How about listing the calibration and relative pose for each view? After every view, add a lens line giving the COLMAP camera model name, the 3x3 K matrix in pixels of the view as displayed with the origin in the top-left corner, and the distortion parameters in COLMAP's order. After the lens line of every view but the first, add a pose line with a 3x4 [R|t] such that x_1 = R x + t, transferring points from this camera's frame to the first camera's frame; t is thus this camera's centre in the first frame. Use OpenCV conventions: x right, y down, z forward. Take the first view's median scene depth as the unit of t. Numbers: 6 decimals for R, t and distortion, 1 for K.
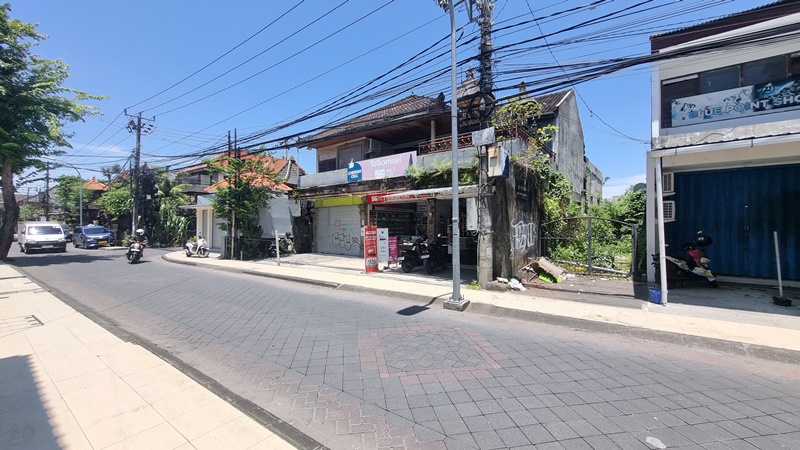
lens RADIAL K [[313.8, 0, 397.8], [0, 313.8, 224.5], [0, 0, 1]] dist [0.000835, -0.000270]
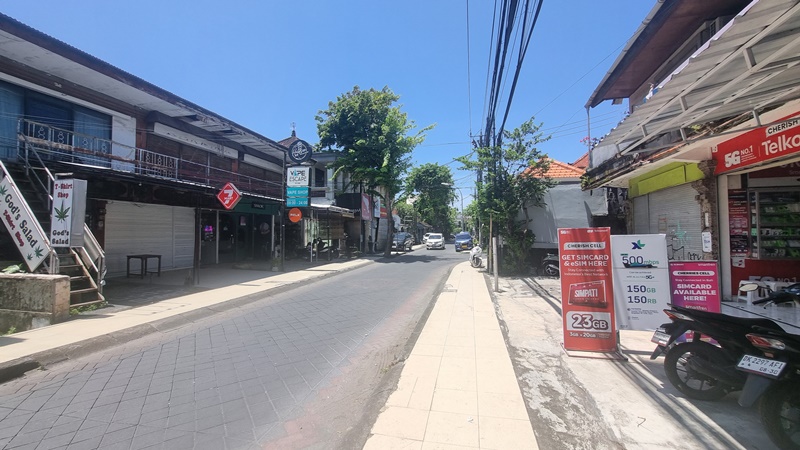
lens RADIAL K [[313.8, 0, 402.2], [0, 313.8, 224.0], [0, 0, 1]] dist [0.000835, -0.000270]
pose [[0.385777, -0.035702, -0.921901, 0.236521], [0.017482, 0.999354, -0.031387, 0.010146], [0.922426, -0.004008, 0.386152, 0.844549]]
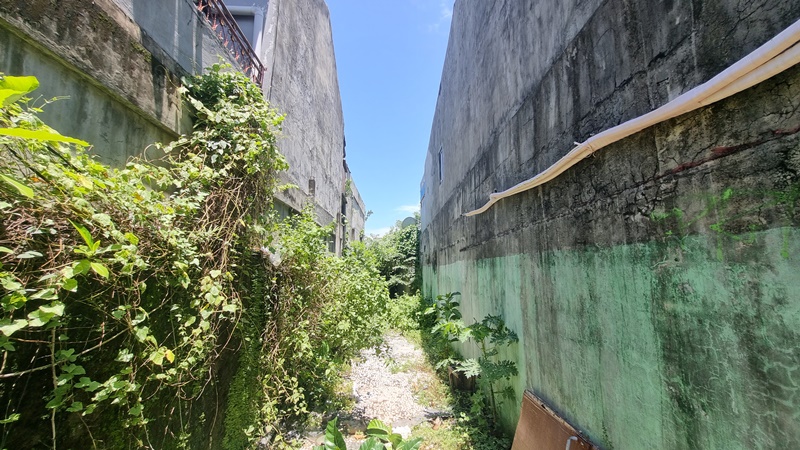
lens RADIAL K [[313.8, 0, 399.9], [0, 313.8, 224.8], [0, 0, 1]] dist [0.000835, -0.000270]
pose [[0.760106, 0.093283, 0.643069, 0.707116], [-0.006140, 0.990629, -0.136442, -0.033734], [-0.649770, 0.099761, 0.753556, 1.154190]]
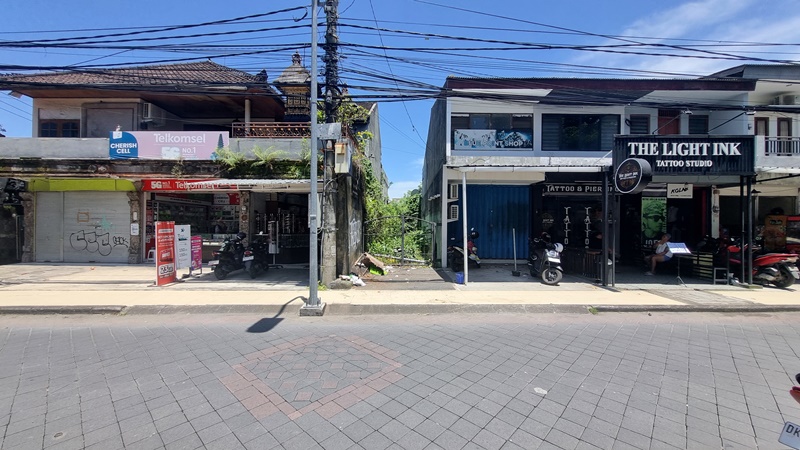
lens RADIAL K [[313.8, 0, 398.6], [0, 313.8, 224.6], [0, 0, 1]] dist [0.000835, -0.000270]
pose [[0.791991, 0.003807, 0.610521, -0.134668], [-0.012306, 0.999877, 0.009729, -0.003324], [-0.610408, -0.015218, 0.791941, 0.095234]]
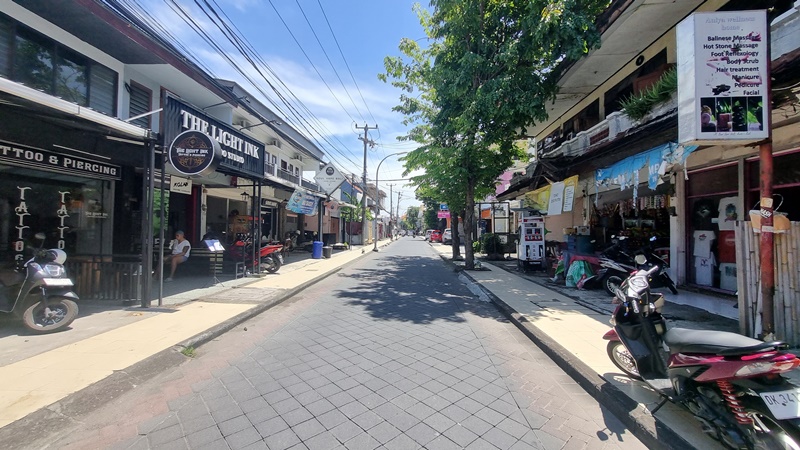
lens RADIAL K [[313.8, 0, 402.7], [0, 313.8, 224.1], [0, 0, 1]] dist [0.000835, -0.000270]
pose [[-0.548621, 0.007321, 0.836039, 0.112772], [-0.022714, 0.999462, -0.023658, 0.016614], [-0.835763, -0.031969, -0.548160, 0.383422]]
